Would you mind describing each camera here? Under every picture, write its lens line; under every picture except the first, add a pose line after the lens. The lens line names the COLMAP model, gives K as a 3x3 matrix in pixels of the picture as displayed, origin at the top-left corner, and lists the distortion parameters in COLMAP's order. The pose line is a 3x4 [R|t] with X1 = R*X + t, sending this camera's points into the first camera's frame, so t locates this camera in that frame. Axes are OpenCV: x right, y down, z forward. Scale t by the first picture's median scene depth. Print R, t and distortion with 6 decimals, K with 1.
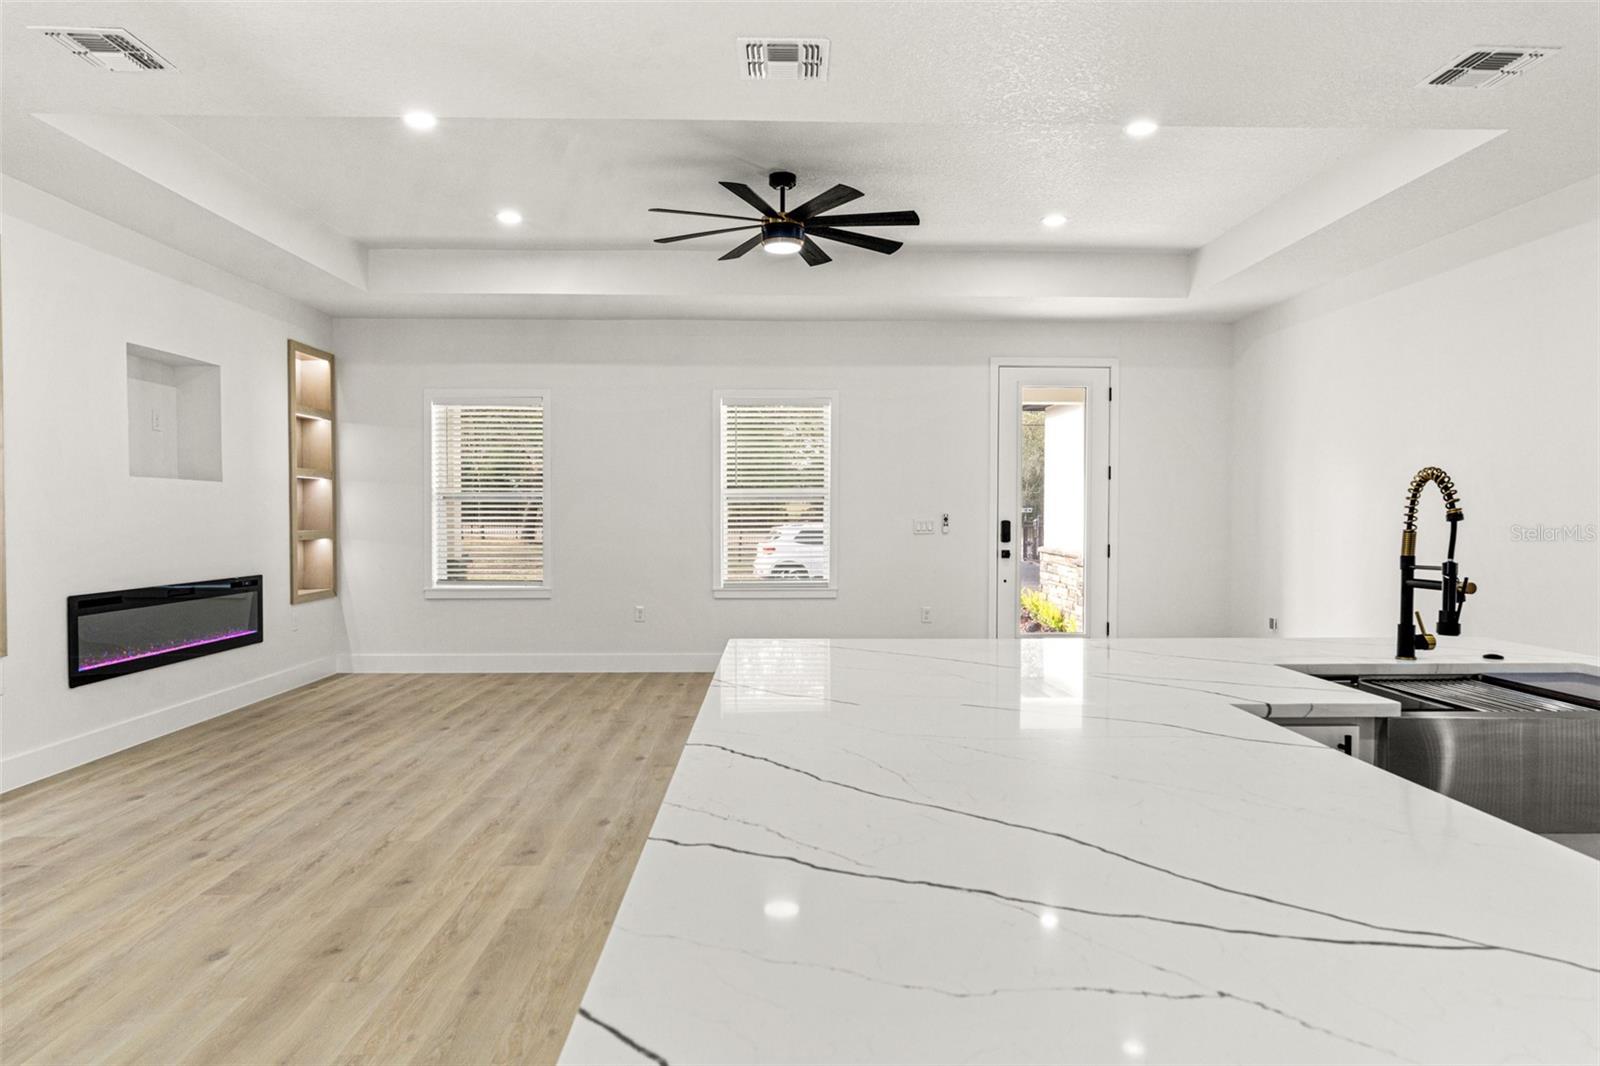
lens RADIAL K [[967.2, 0, 800.0], [0, 967.2, 533.0], [0, 0, 1]] dist [-0.002909, -0.000498]
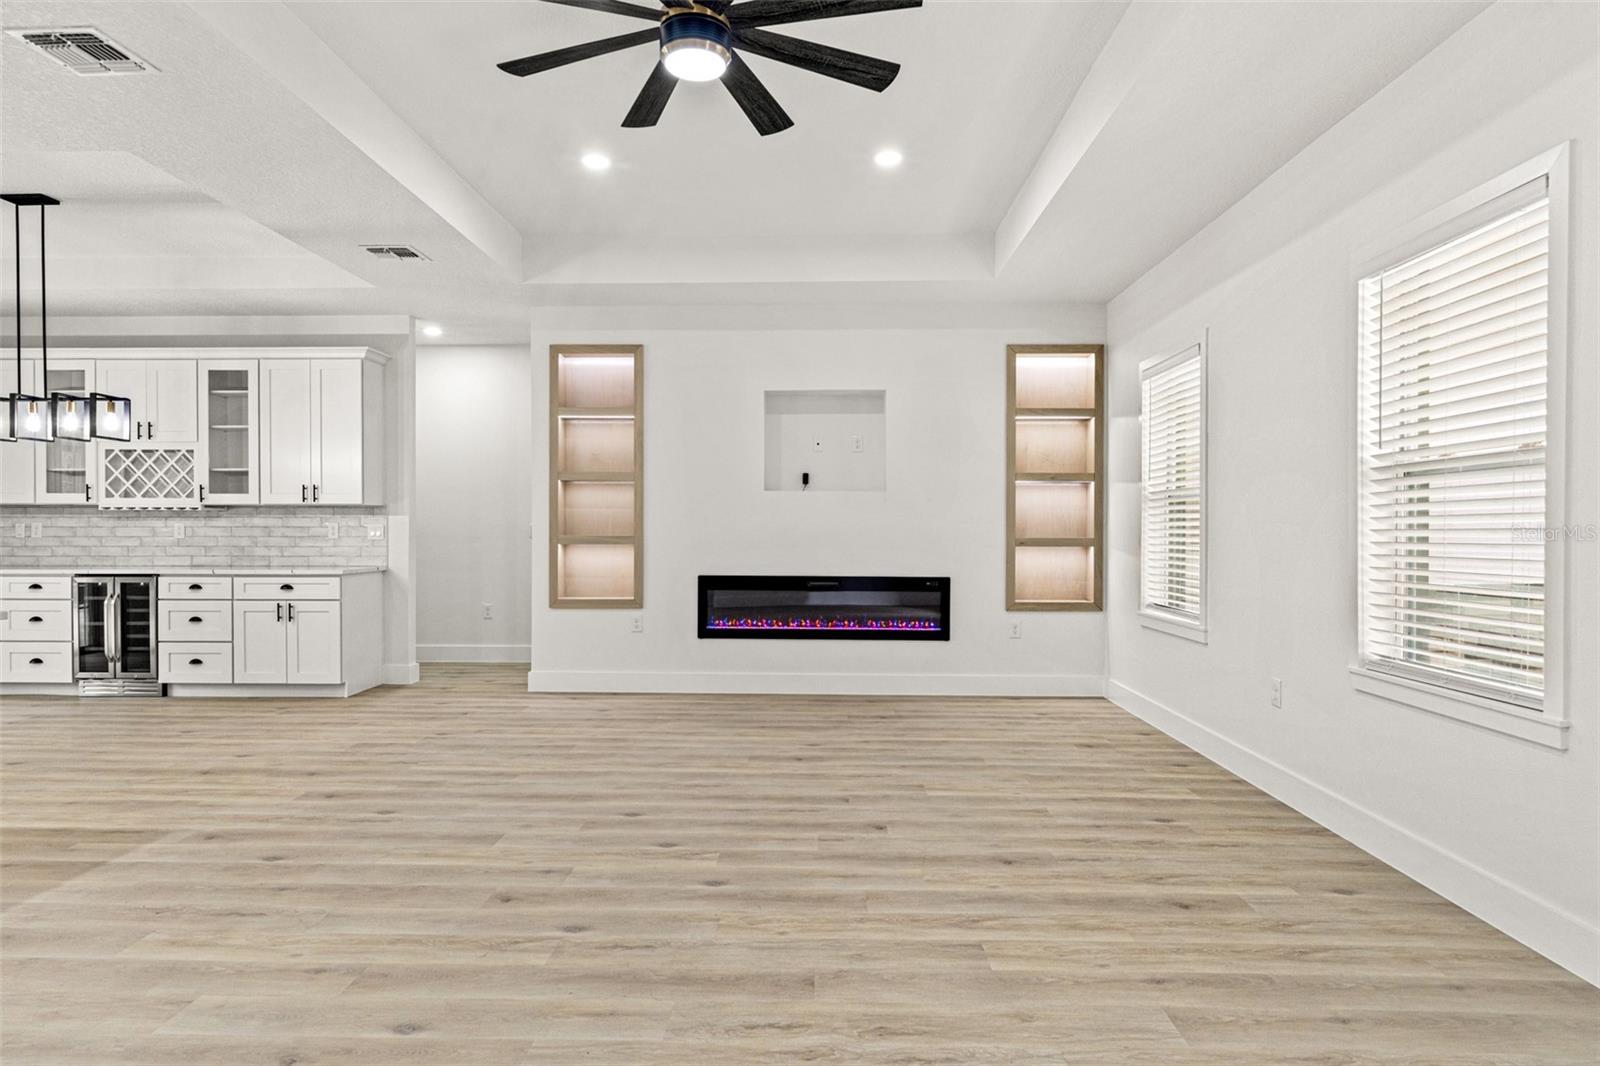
lens RADIAL K [[898.8, 0, 800.0], [0, 898.8, 533.0], [0, 0, 1]] dist [-0.002623, 0.000628]
pose [[-0.039486, 0.003970, -0.999212, 0.452204], [-0.022354, 0.999738, 0.004856, -0.006466], [0.998970, 0.022528, -0.039387, 0.912404]]
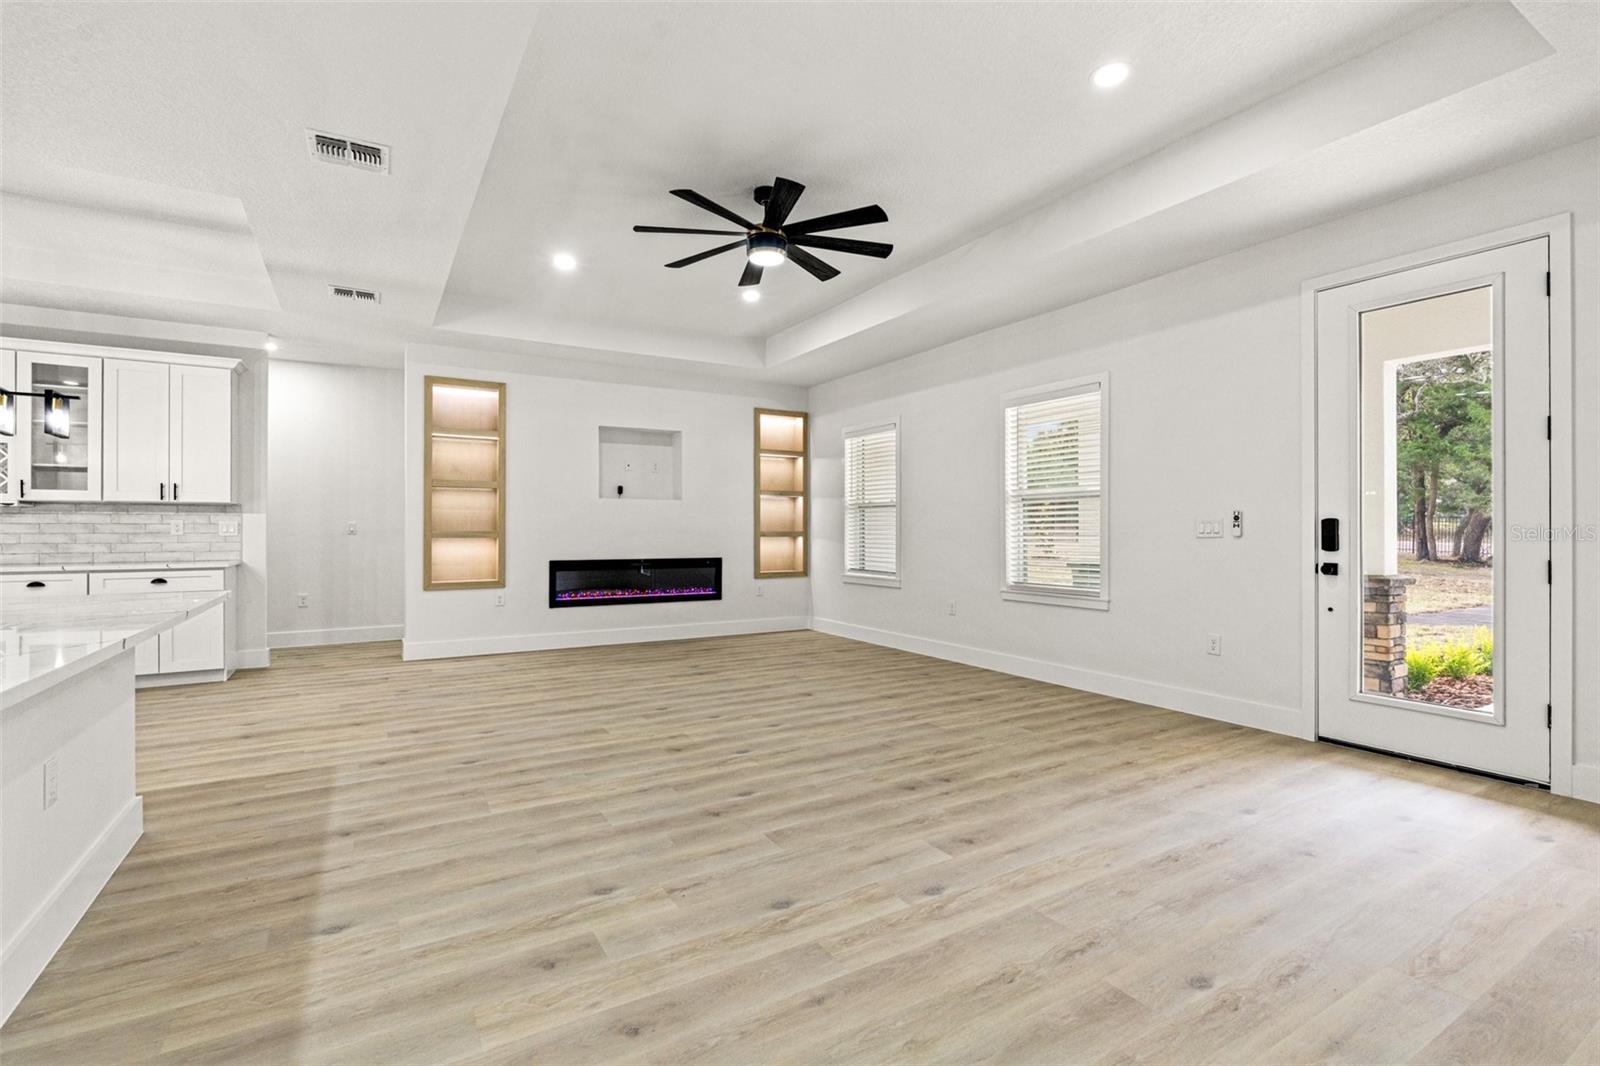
lens RADIAL K [[719.3, 0, 799.6], [0, 719.3, 529.7], [0, 0, 1]] dist [-0.005168, -0.000436]
pose [[0.497201, -0.001283, -0.867634, 0.567666], [-0.016987, 0.999793, -0.011212, 0.008154], [0.867469, 0.020314, 0.497077, 0.540888]]
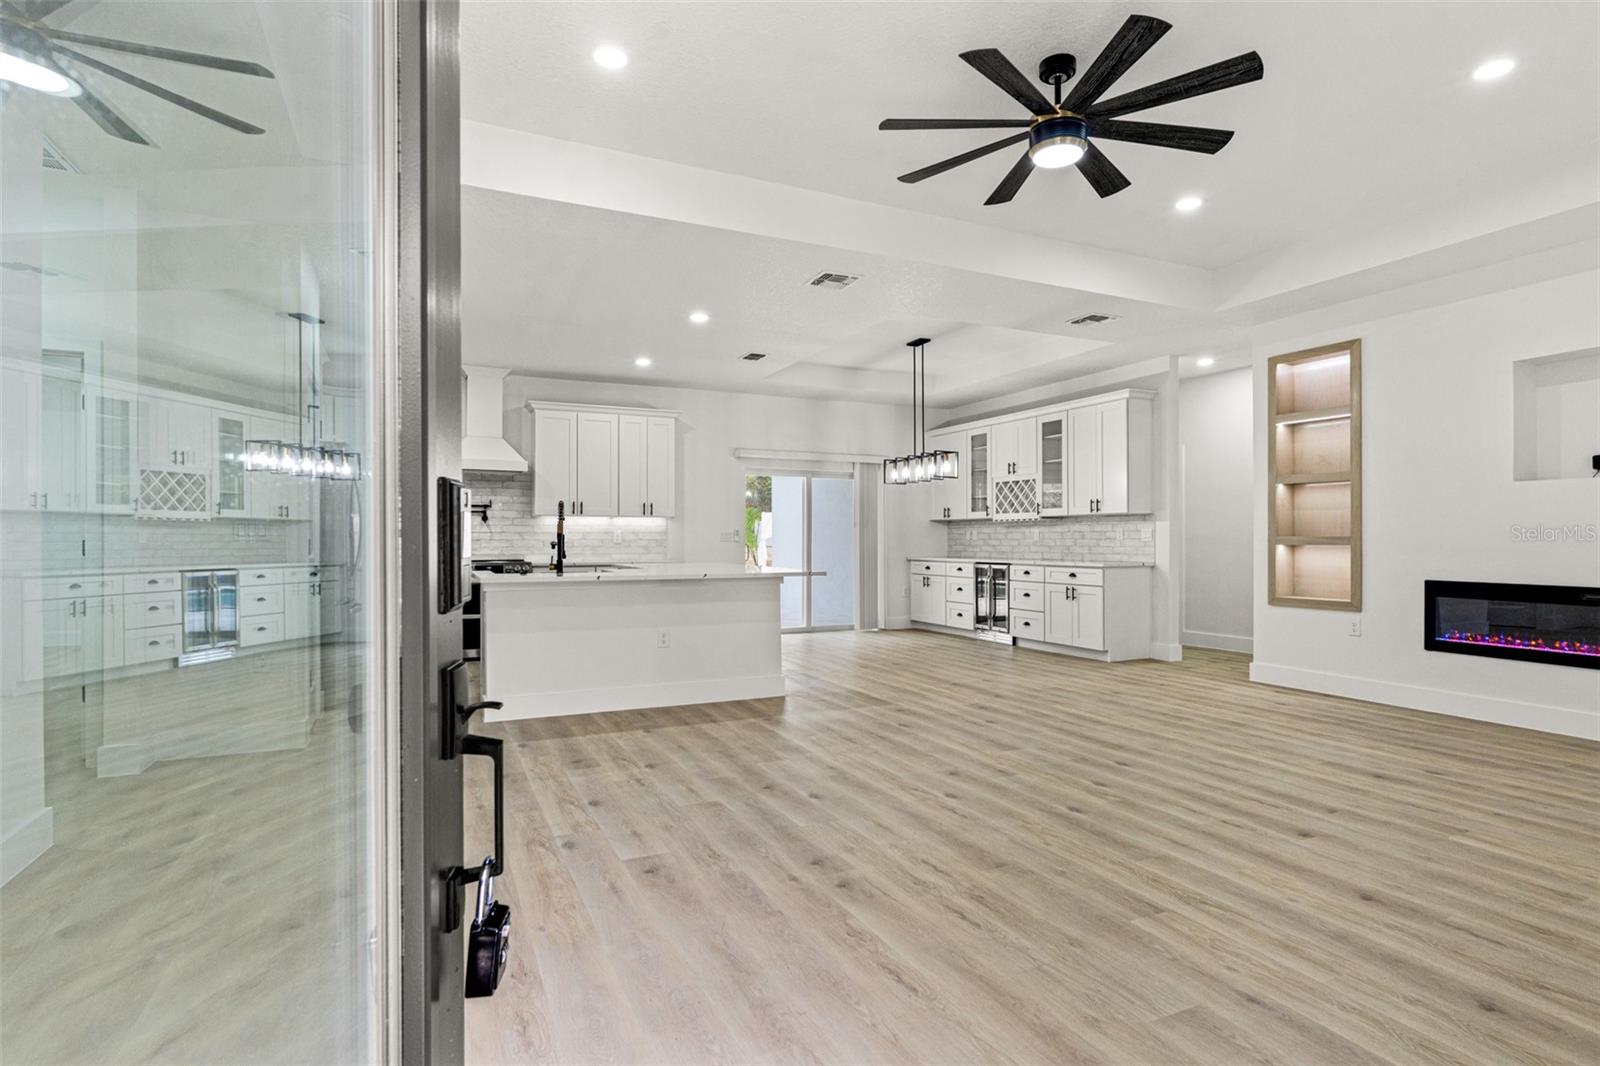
lens RADIAL K [[817.2, 0, 807.6], [0, 817.2, 537.8], [0, 0, 1]] dist [-0.000379, 0.000371]
pose [[-0.910053, -0.001453, -0.414490, 0.359538], [-0.009067, 0.999824, 0.016403, -0.002213], [0.414393, 0.018686, -0.909906, 1.260266]]
